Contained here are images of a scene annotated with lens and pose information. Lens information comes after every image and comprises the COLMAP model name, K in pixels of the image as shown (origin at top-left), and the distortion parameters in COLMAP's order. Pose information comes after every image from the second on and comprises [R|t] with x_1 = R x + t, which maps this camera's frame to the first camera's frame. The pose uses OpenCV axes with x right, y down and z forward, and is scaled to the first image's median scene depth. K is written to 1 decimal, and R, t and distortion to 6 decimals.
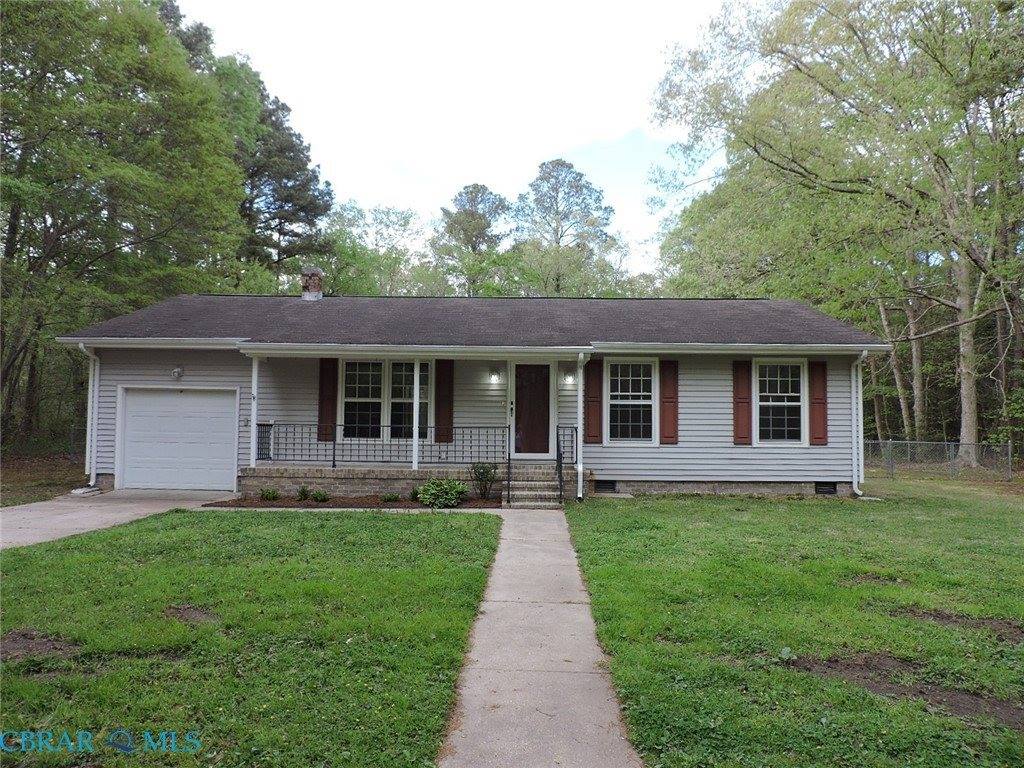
lens RADIAL K [[729.7, 0, 514.1], [0, 729.7, 380.9], [0, 0, 1]] dist [-0.021932, 0.003343]
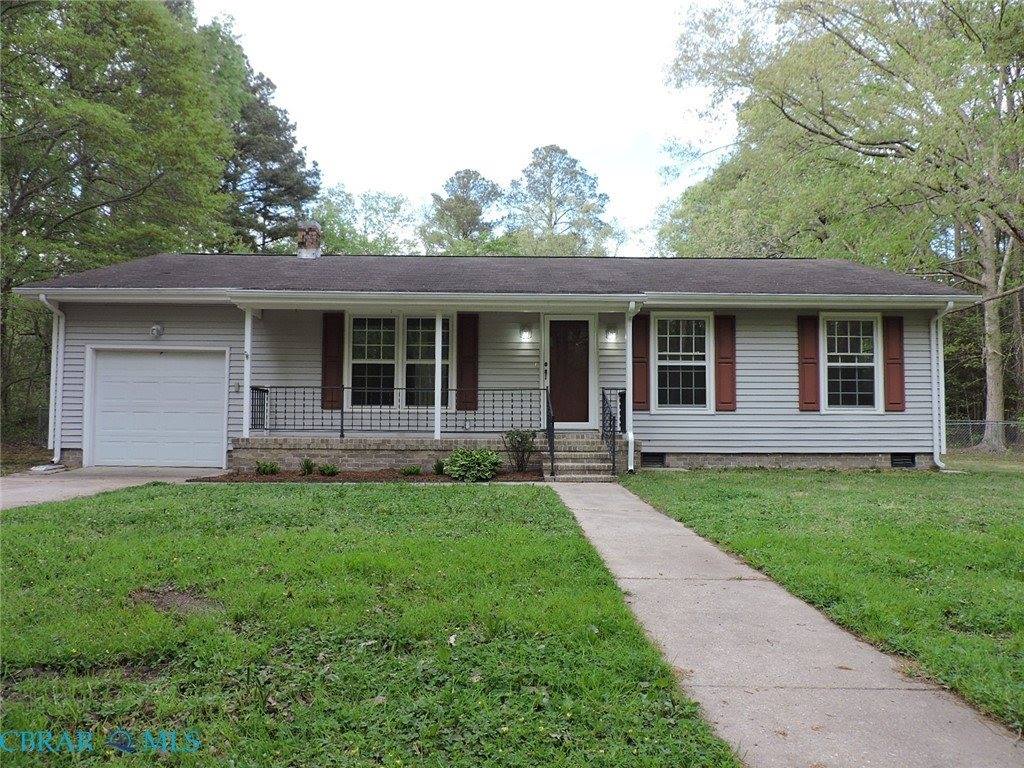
lens RADIAL K [[729.7, 0, 515.5], [0, 729.7, 381.8], [0, 0, 1]] dist [-0.021932, 0.003343]
pose [[0.999718, -0.003096, 0.023555, -0.059699], [0.003010, 0.999989, 0.003706, 0.047456], [-0.023566, -0.003634, 0.999716, 0.132539]]
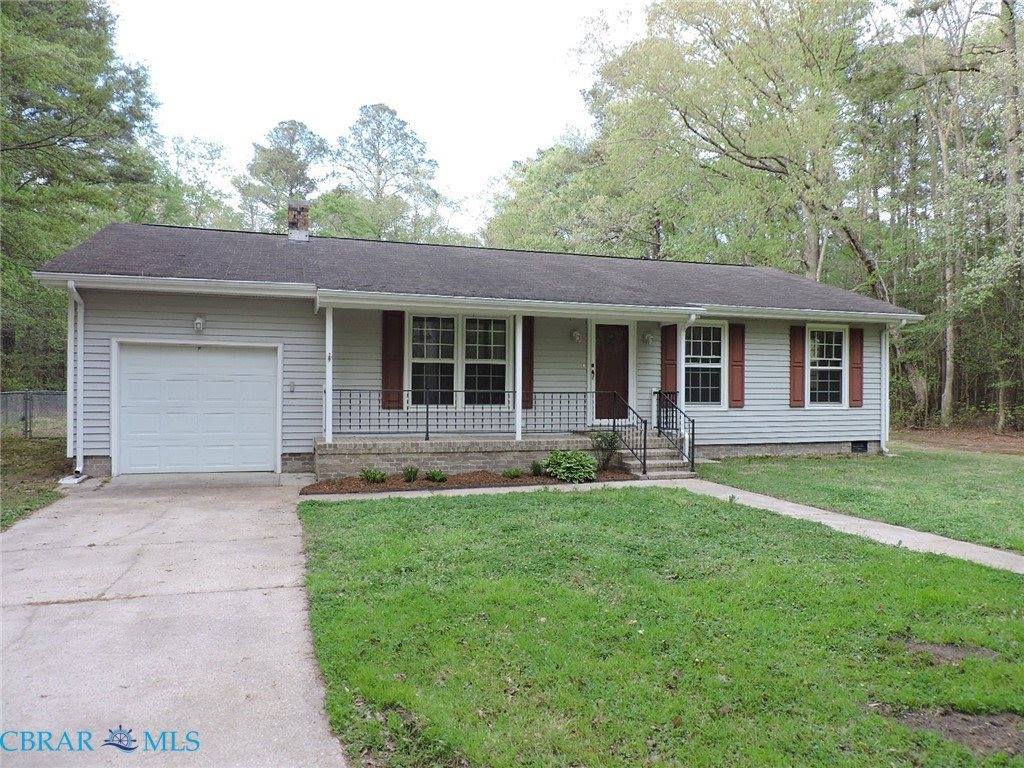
lens RADIAL K [[729.7, 0, 516.3], [0, 729.7, 380.0], [0, 0, 1]] dist [-0.021932, 0.003343]
pose [[0.946922, 0.000105, 0.321462, -0.394030], [-0.018537, 0.998354, 0.054278, -0.000128], [-0.320927, -0.057356, 0.945366, 0.151098]]
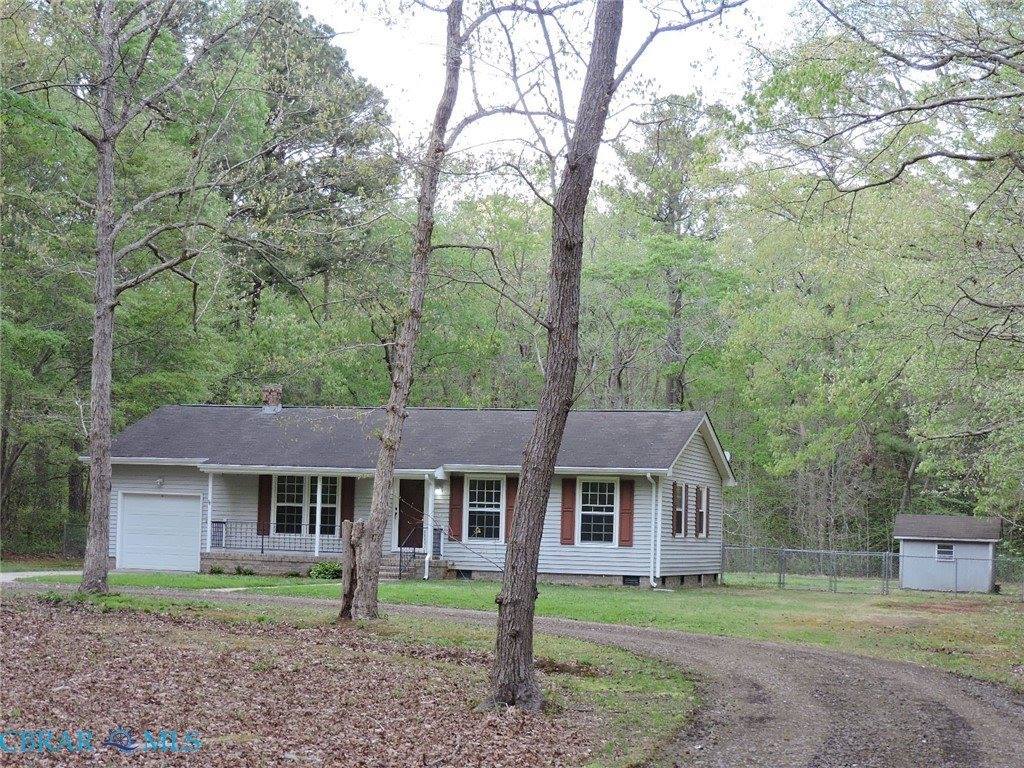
lens RADIAL K [[2052.9, 0, 507.9], [0, 2052.9, 386.3], [0, 0, 1]] dist [-0.070429, 0.000000]
pose [[0.963114, 0.000142, -0.269092, 1.170417], [-0.003987, 0.999898, -0.013742, -0.138426], [0.269063, 0.014308, 0.963016, -2.464905]]
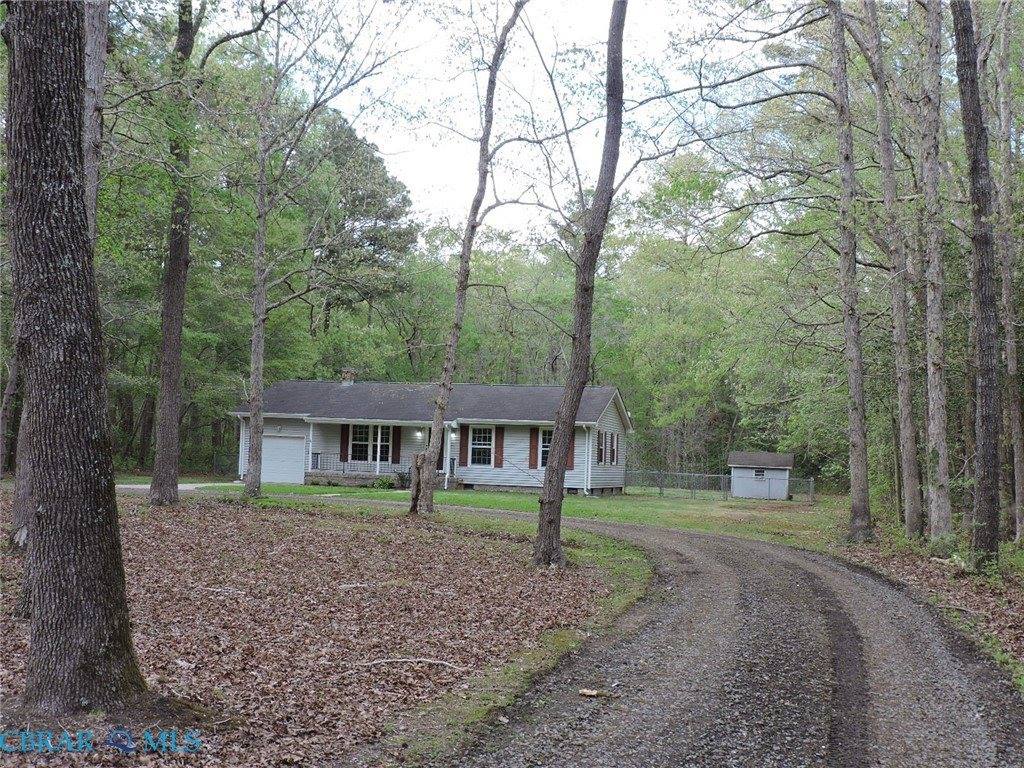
lens RADIAL K [[1287.6, 0, 508.6], [0, 1287.6, 390.0], [0, 0, 1]] dist [-0.089724, 0.000000]
pose [[0.970598, 0.012119, -0.240401, 1.112556], [-0.012042, 0.999926, 0.001788, -0.139842], [0.240404, 0.001159, 0.970672, -2.534187]]
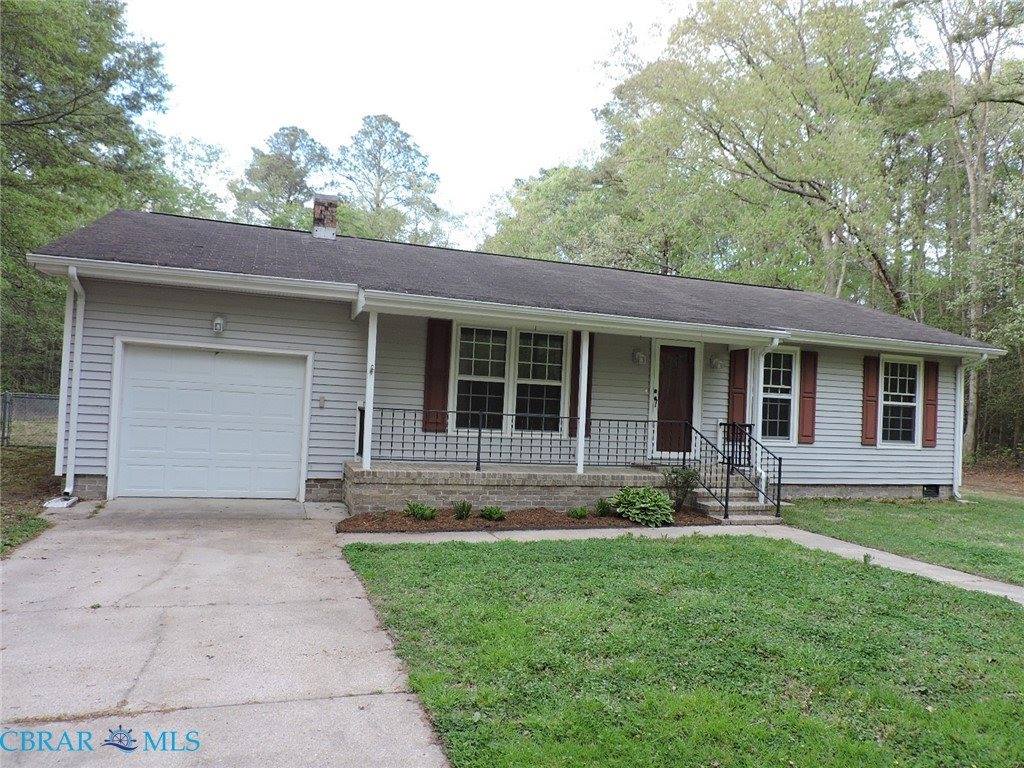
lens RADIAL K [[729.7, 0, 517.5], [0, 729.7, 381.1], [0, 0, 1]] dist [-0.021932, 0.003343]
pose [[0.937536, 0.046371, 0.344783, -0.436392], [-0.059148, 0.997894, 0.026627, 0.006014], [-0.342822, -0.045357, 0.938305, 0.276503]]
